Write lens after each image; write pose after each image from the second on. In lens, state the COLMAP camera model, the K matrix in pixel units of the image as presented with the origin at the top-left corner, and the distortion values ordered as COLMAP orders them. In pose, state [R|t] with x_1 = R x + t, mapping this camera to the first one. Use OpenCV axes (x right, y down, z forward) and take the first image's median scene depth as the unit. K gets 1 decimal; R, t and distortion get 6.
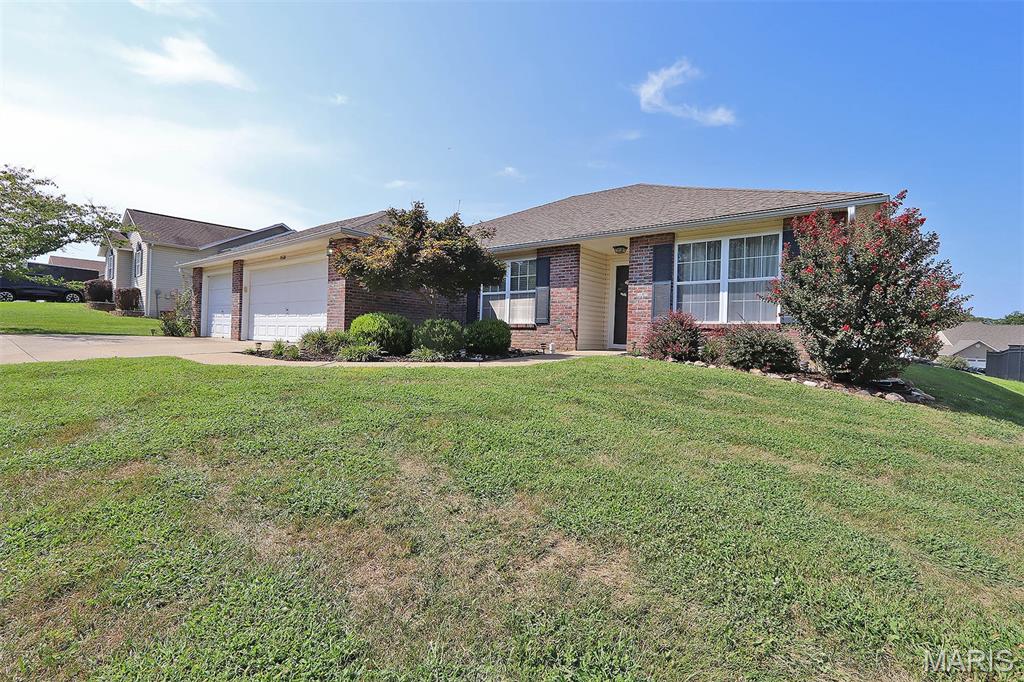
lens RADIAL K [[473.4, 0, 513.5], [0, 473.4, 336.9], [0, 0, 1]] dist [-0.017393, 0.003198]
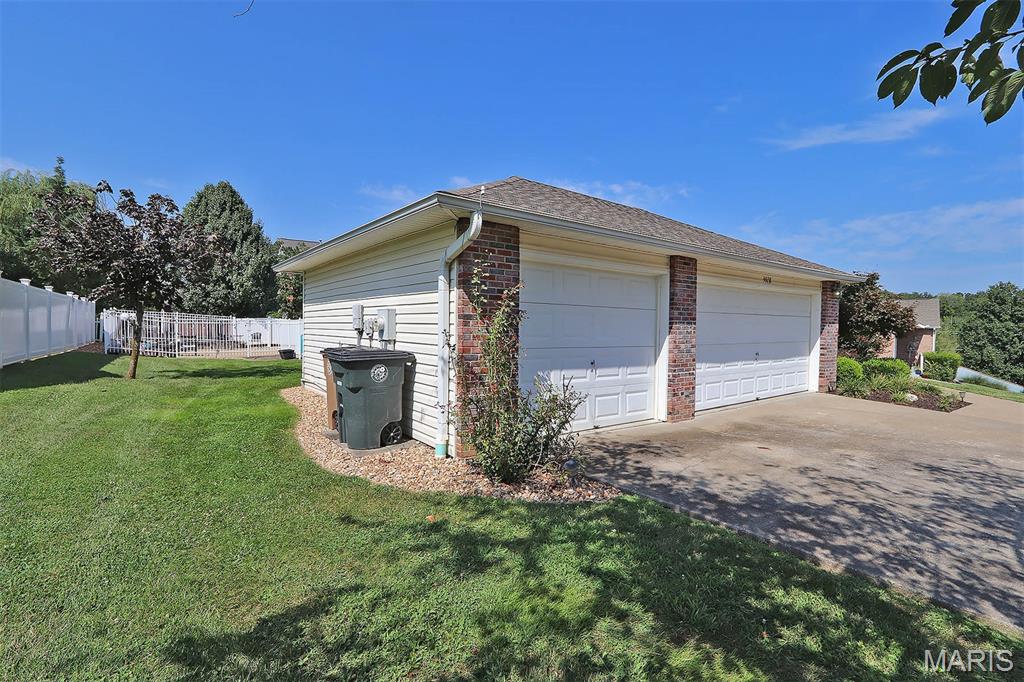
lens RADIAL K [[473.4, 0, 515.7], [0, 473.4, 348.8], [0, 0, 1]] dist [-0.017393, 0.003198]
pose [[0.243635, -0.071948, 0.967195, -1.710600], [-0.003717, 0.997168, 0.075114, -0.160447], [-0.969860, -0.021895, 0.242677, 1.618621]]
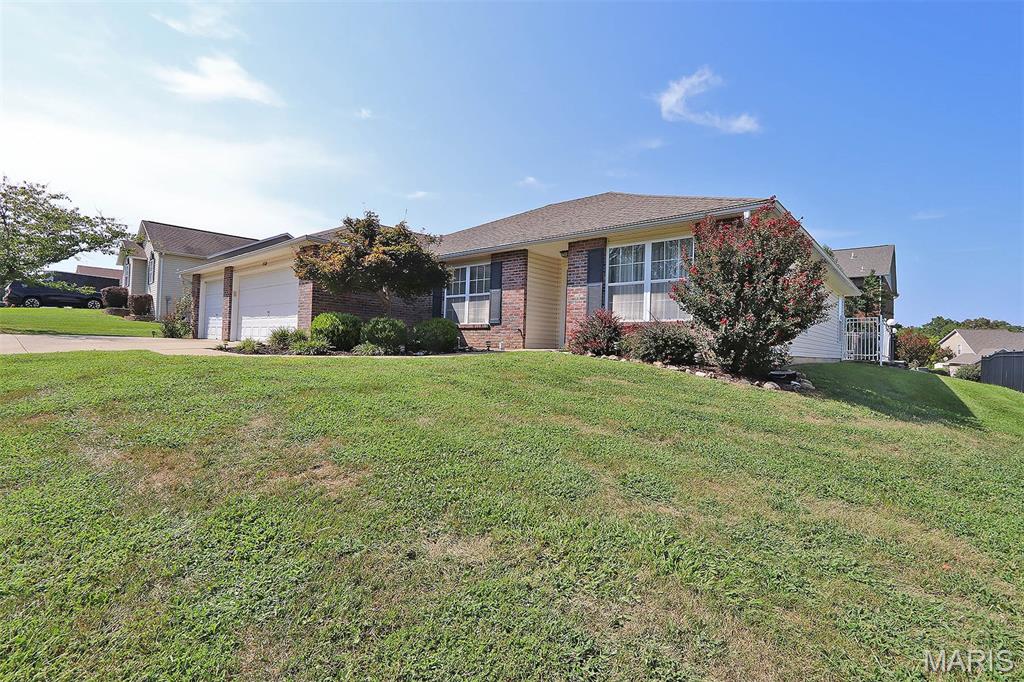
lens RADIAL K [[473.4, 0, 514.4], [0, 473.4, 334.9], [0, 0, 1]] dist [-0.017393, 0.003198]
pose [[0.999181, 0.001722, -0.040426, 0.174060], [-0.002640, 0.999740, -0.022669, 0.024872], [0.040376, 0.022757, 0.998925, -0.075696]]
